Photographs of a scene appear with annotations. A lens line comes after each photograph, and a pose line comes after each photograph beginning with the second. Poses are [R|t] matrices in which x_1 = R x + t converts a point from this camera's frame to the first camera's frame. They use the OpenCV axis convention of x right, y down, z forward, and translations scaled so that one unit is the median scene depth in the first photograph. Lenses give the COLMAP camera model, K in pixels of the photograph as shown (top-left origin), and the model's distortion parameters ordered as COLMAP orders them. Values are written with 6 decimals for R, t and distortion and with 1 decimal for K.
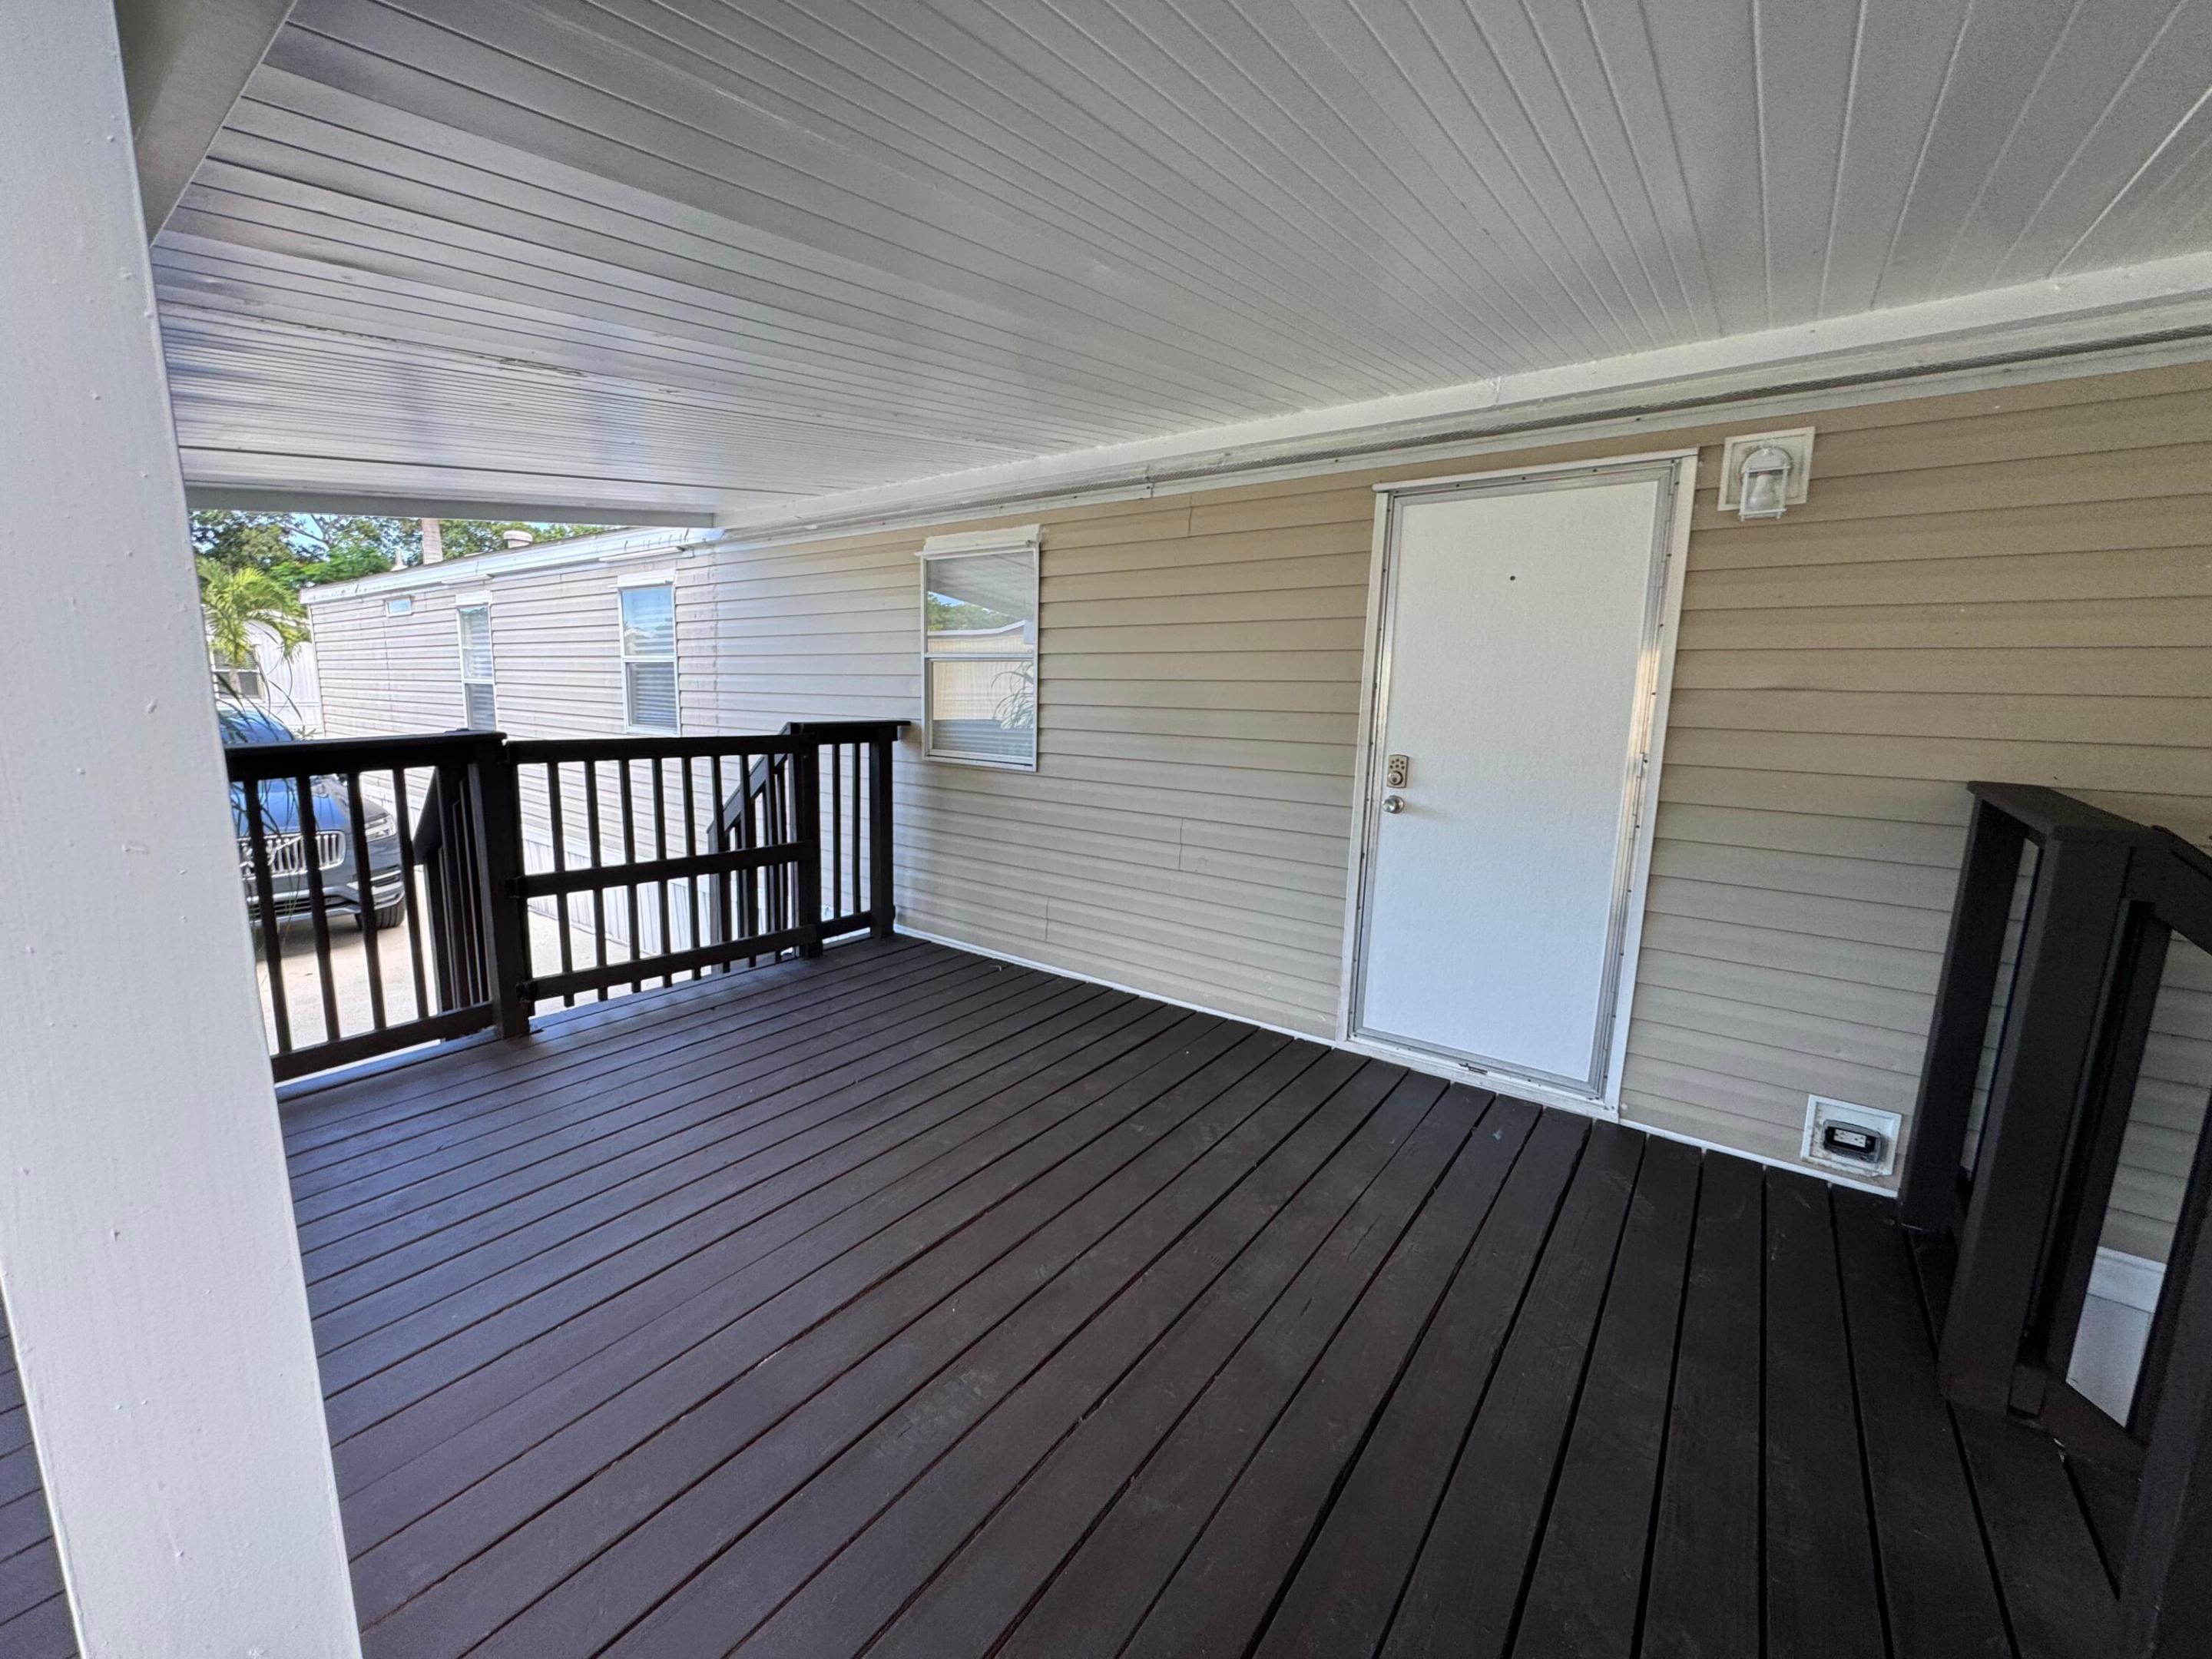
lens RADIAL K [[877.8, 0, 1106.0], [0, 877.8, 829.5], [0, 0, 1]] dist [-0.000311, -0.000008]
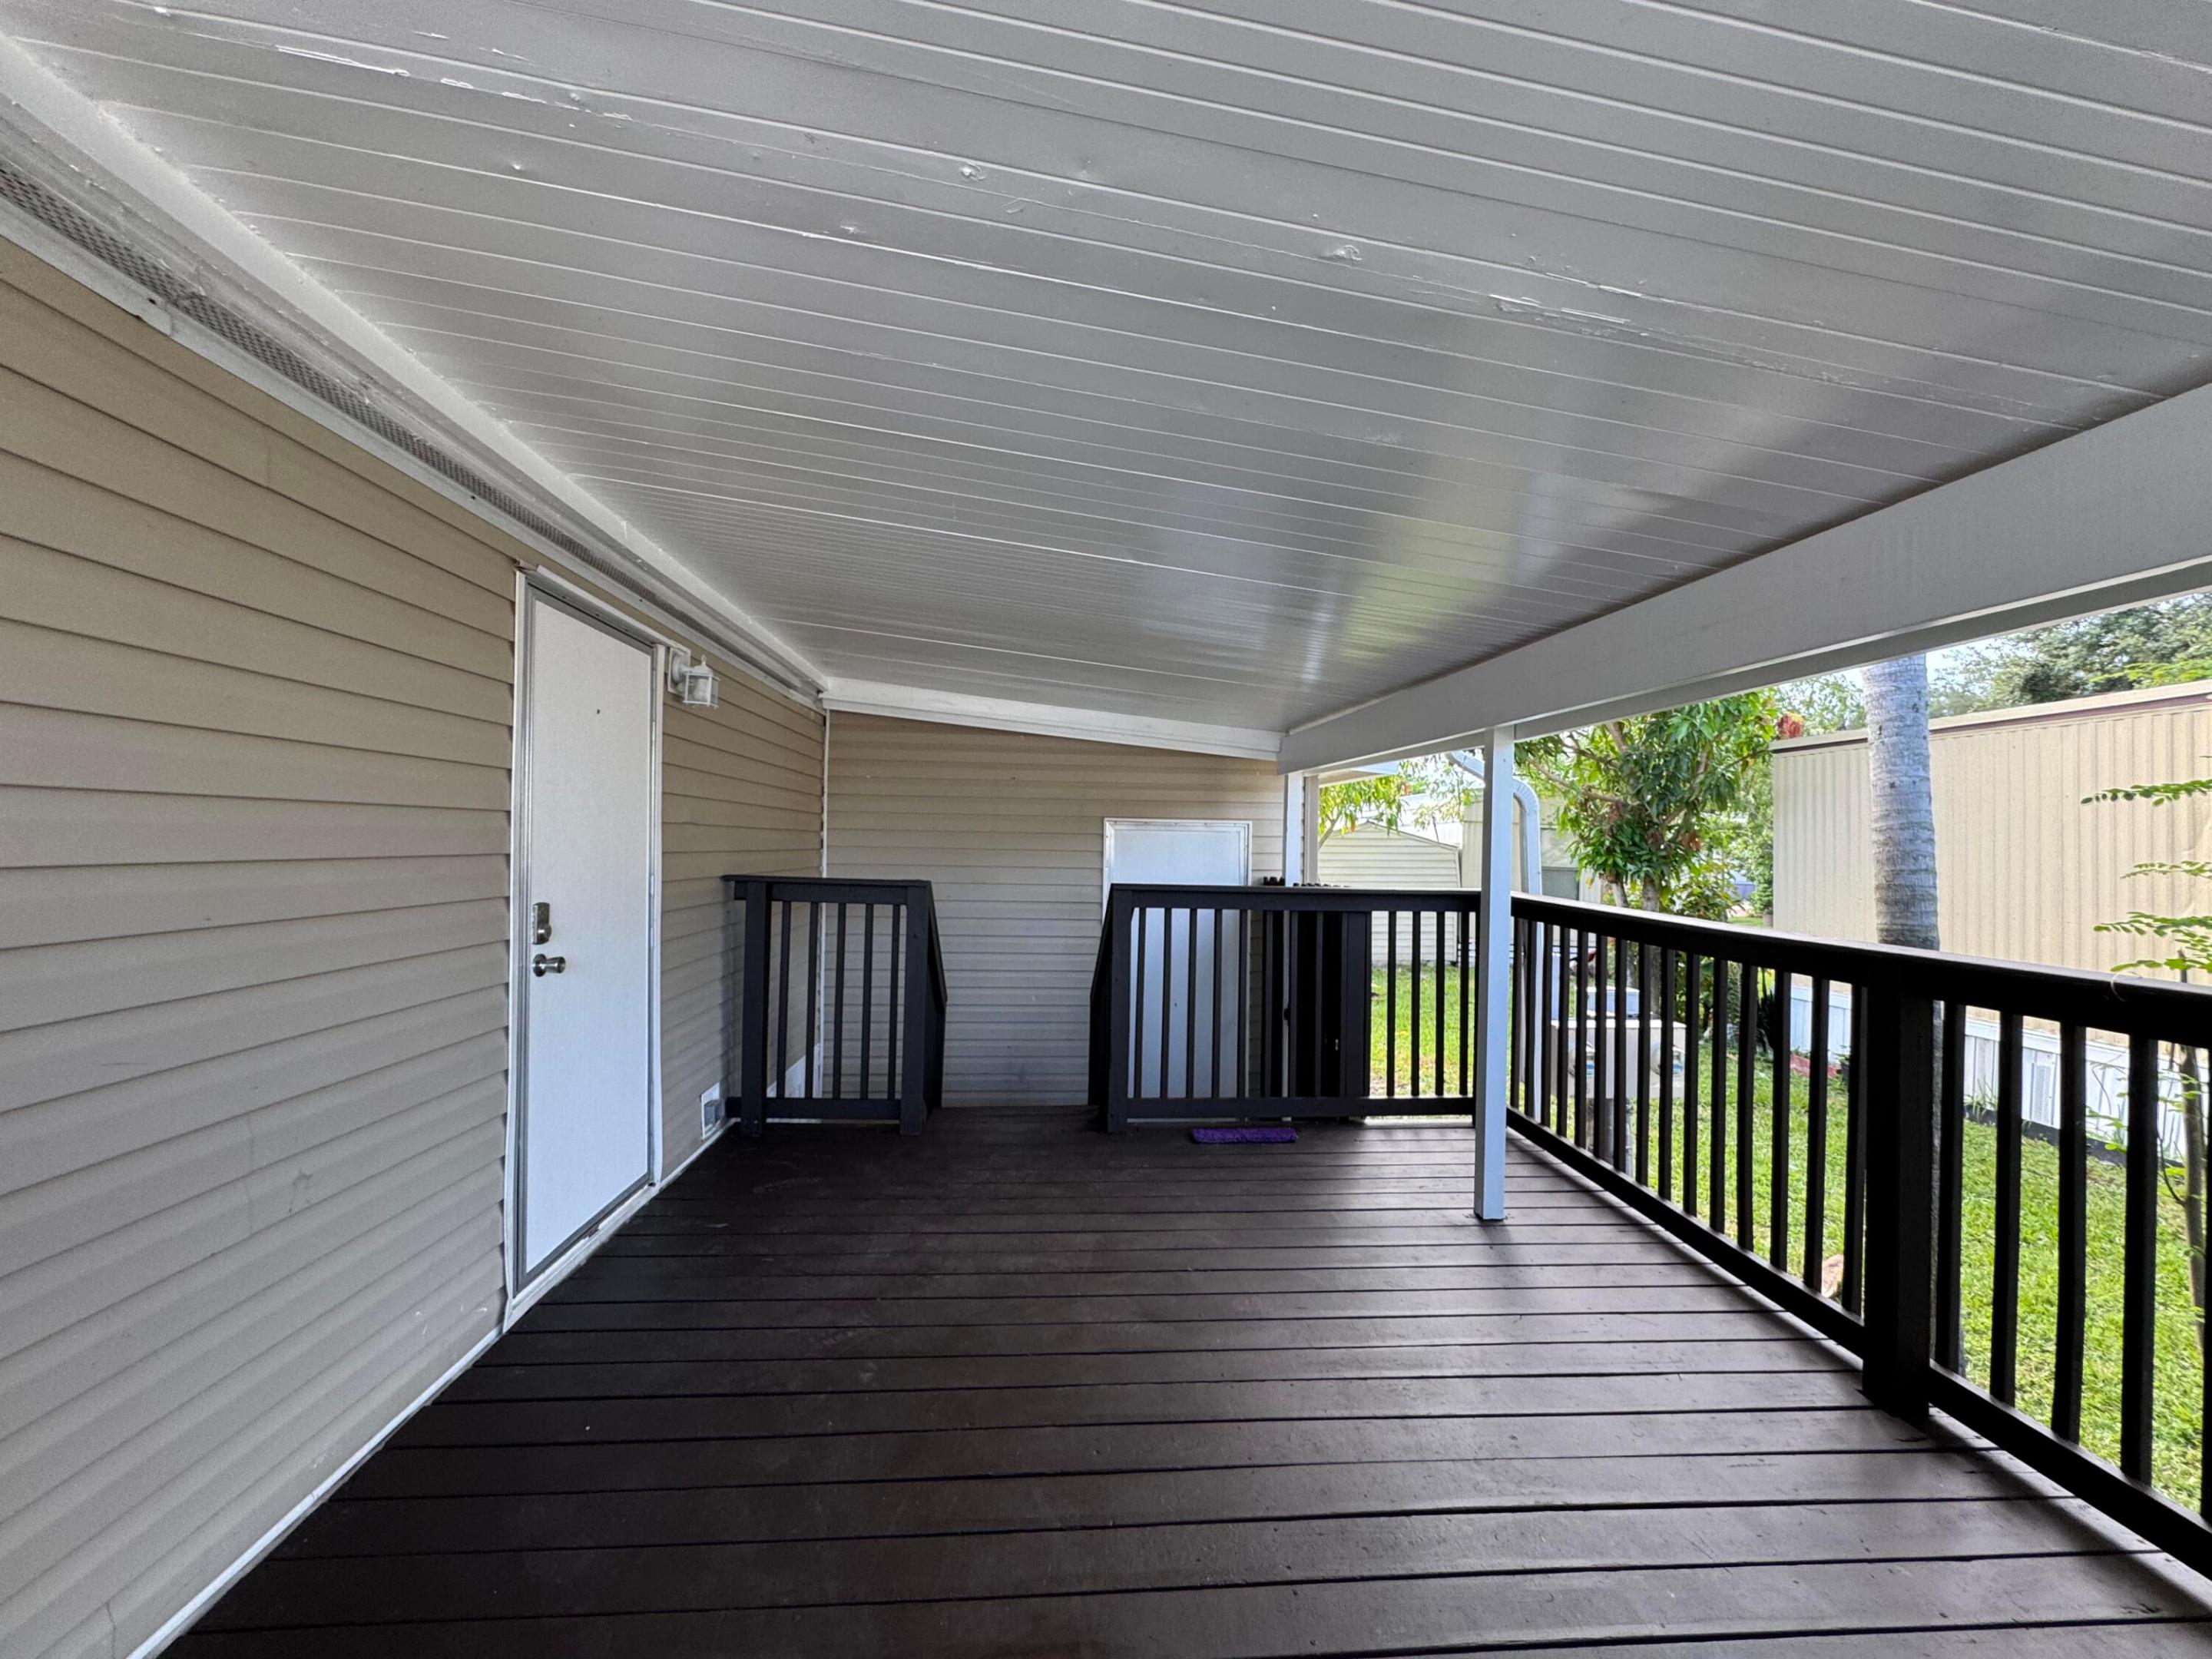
lens RADIAL K [[877.8, 0, 1106.0], [0, 877.8, 829.5], [0, 0, 1]] dist [-0.000311, -0.000008]
pose [[-0.648200, -0.015924, 0.761304, -0.601190], [0.099378, 0.989461, 0.105311, -0.181957], [-0.754957, 0.143919, -0.639786, 1.102035]]
